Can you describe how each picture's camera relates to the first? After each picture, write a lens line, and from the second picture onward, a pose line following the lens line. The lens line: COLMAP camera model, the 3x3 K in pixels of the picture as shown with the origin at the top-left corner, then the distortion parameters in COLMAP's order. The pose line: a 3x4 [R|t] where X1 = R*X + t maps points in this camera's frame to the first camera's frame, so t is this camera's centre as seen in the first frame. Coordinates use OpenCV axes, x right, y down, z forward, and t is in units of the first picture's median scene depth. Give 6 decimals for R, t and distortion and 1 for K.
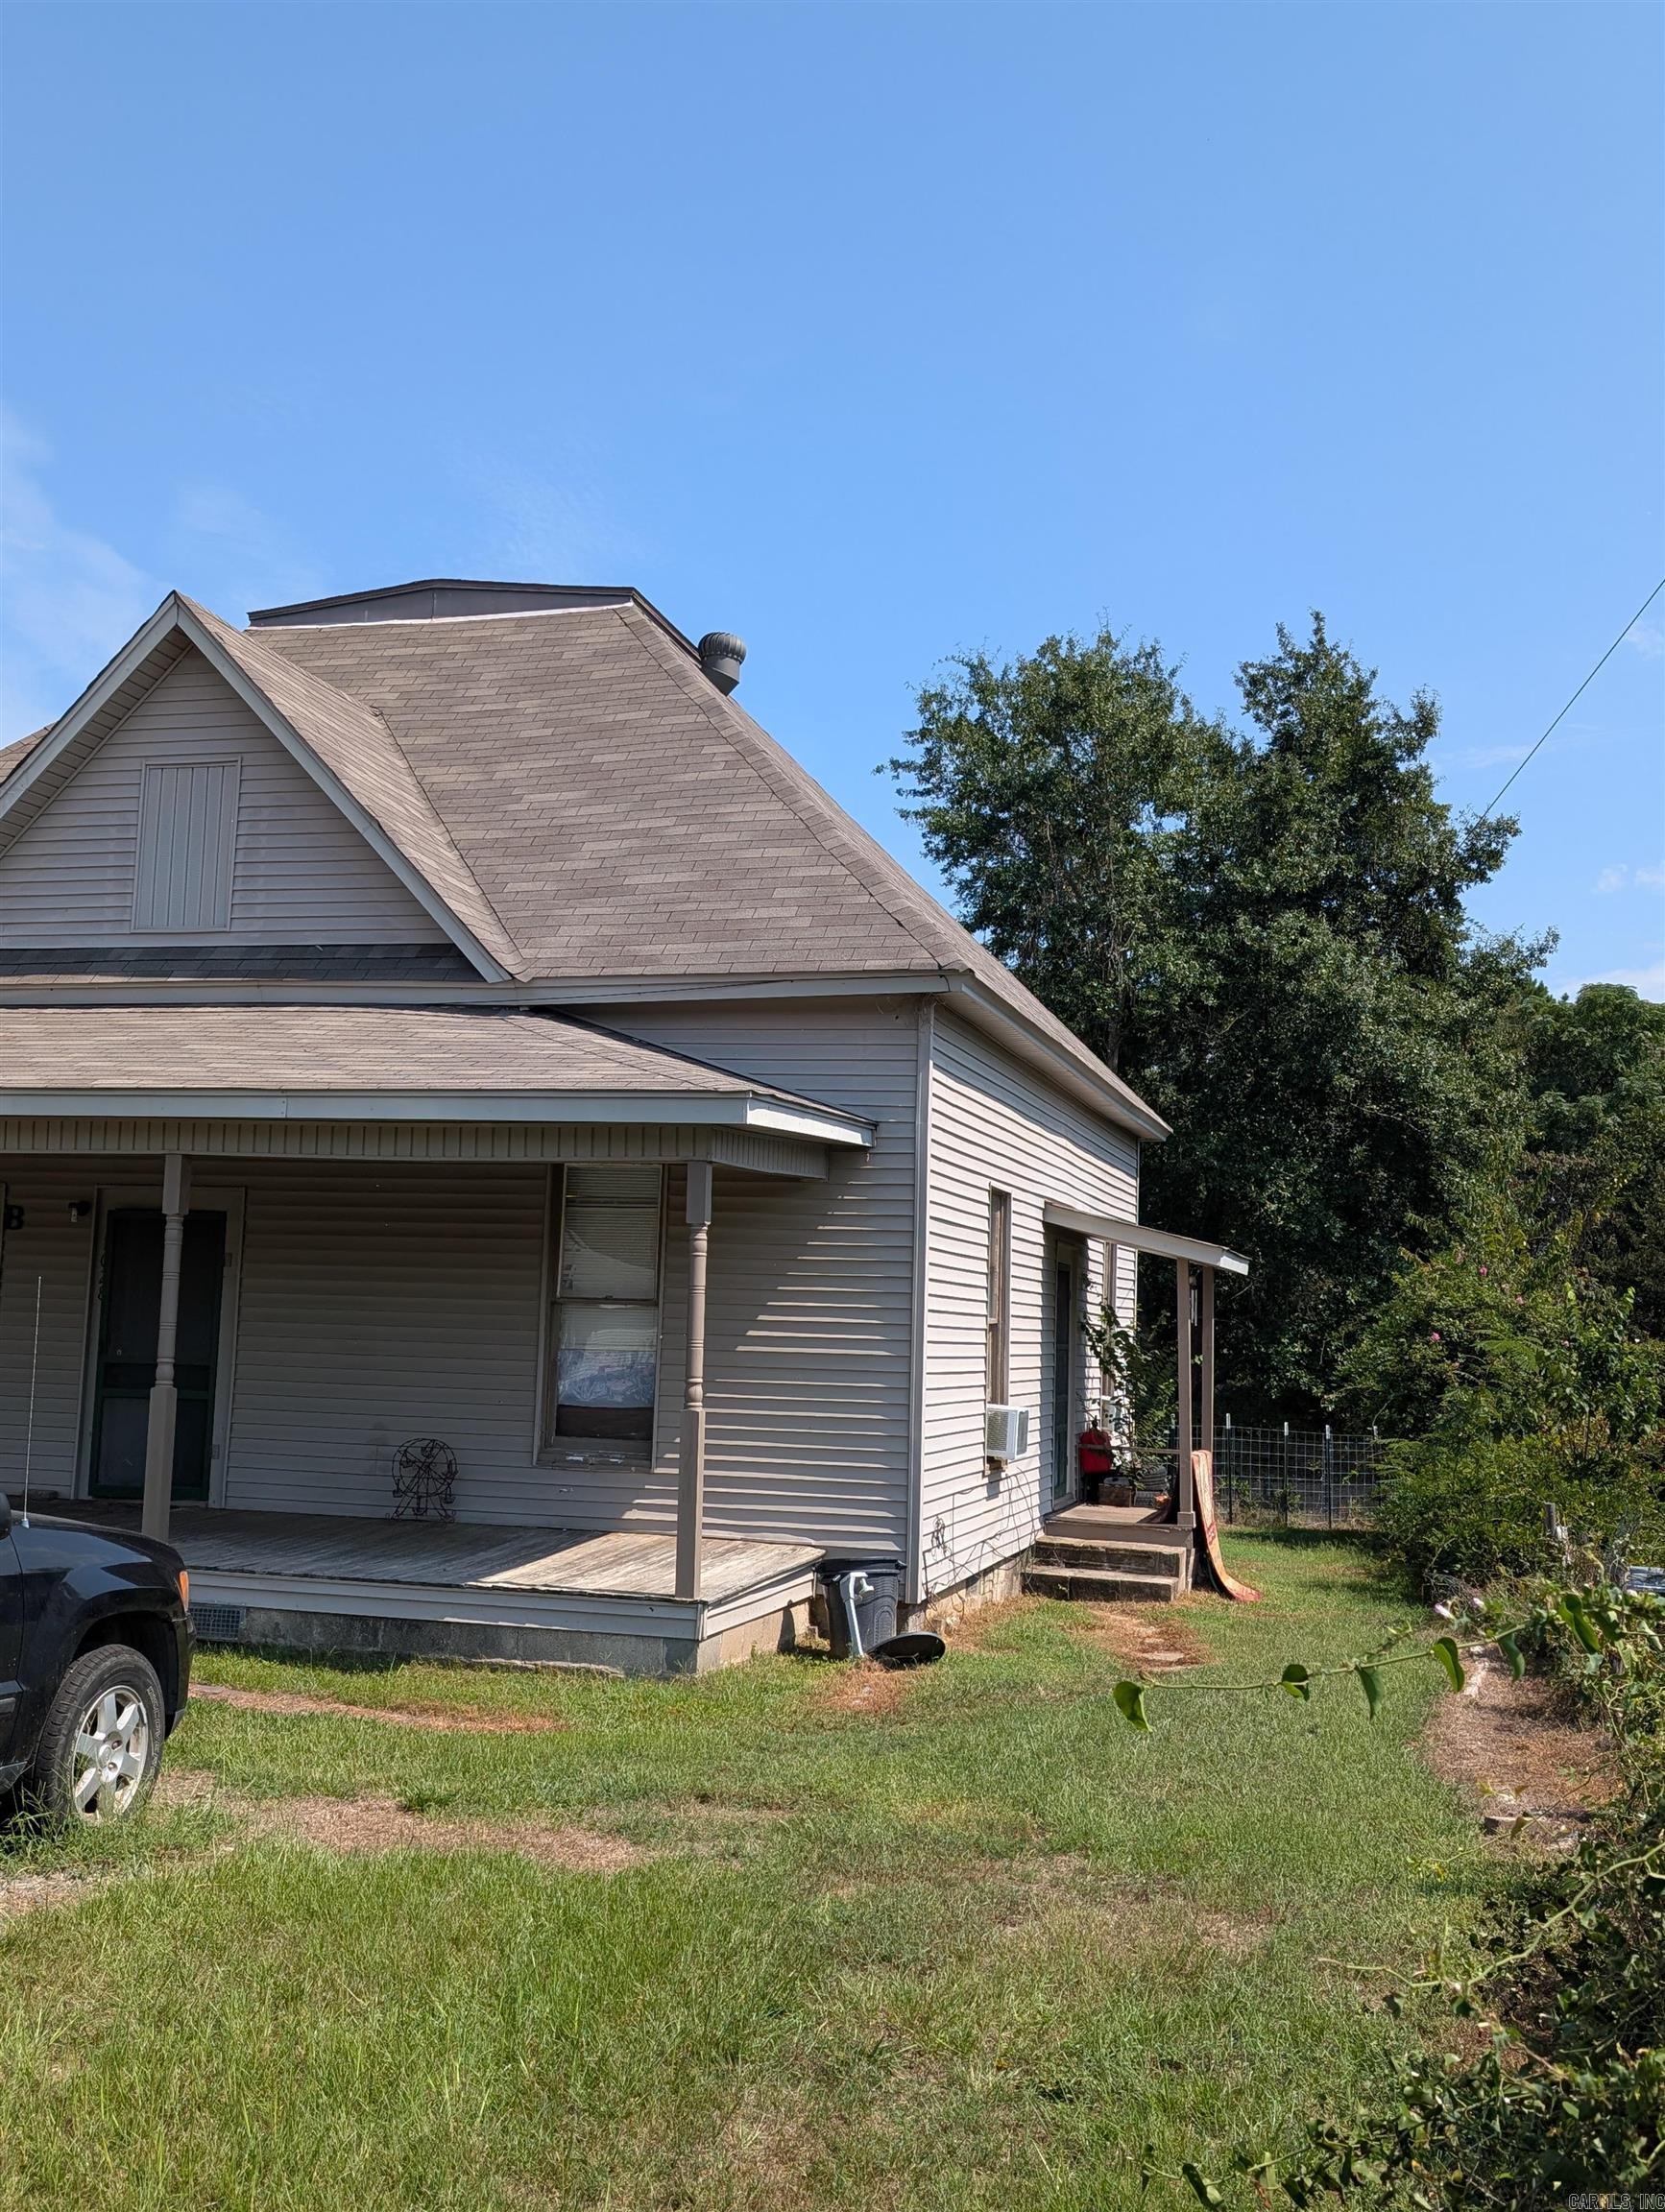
lens RADIAL K [[2103.9, 0, 866.0], [0, 2103.9, 1135.3], [0, 0, 1]] dist [0.037084, 0.000000]
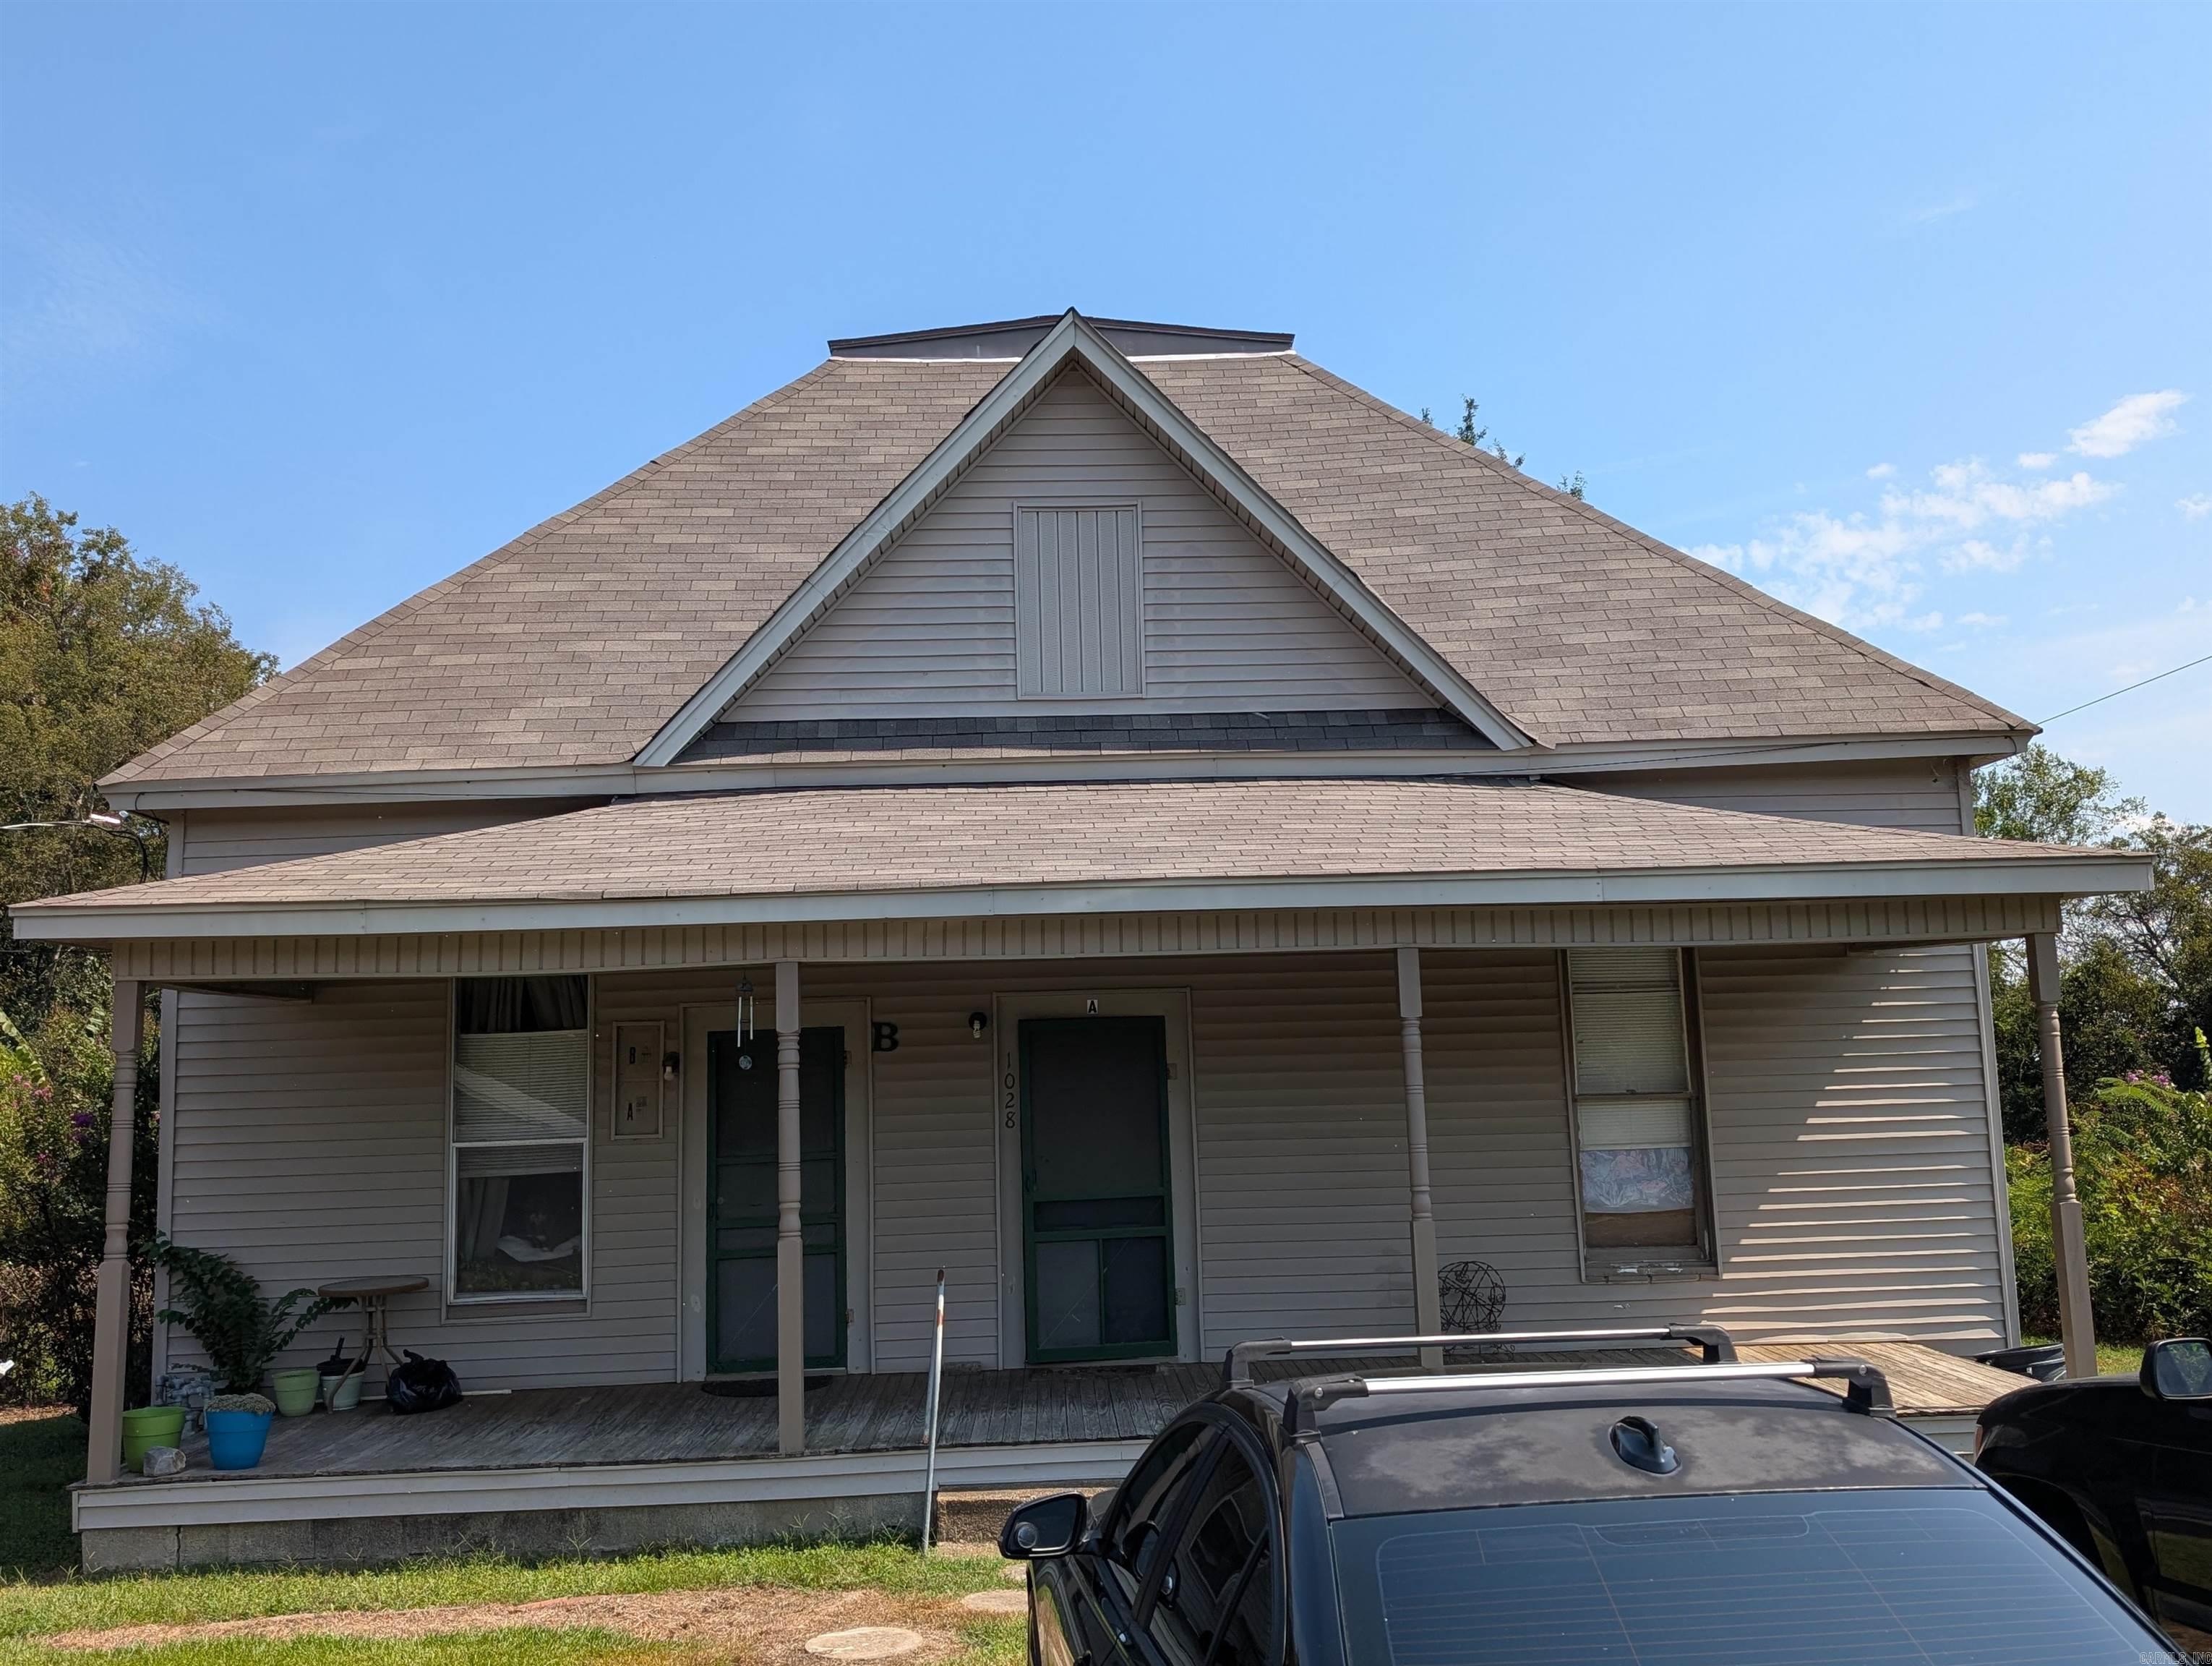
lens RADIAL K [[2114.5, 0, 1114.1], [0, 2114.5, 829.1], [0, 0, 1]] dist [0.022186, 0.000000]
pose [[0.954903, -0.021100, 0.296167, -0.586948], [0.034546, 0.998593, -0.040238, -0.007357], [-0.294901, 0.048655, 0.954288, 0.174701]]
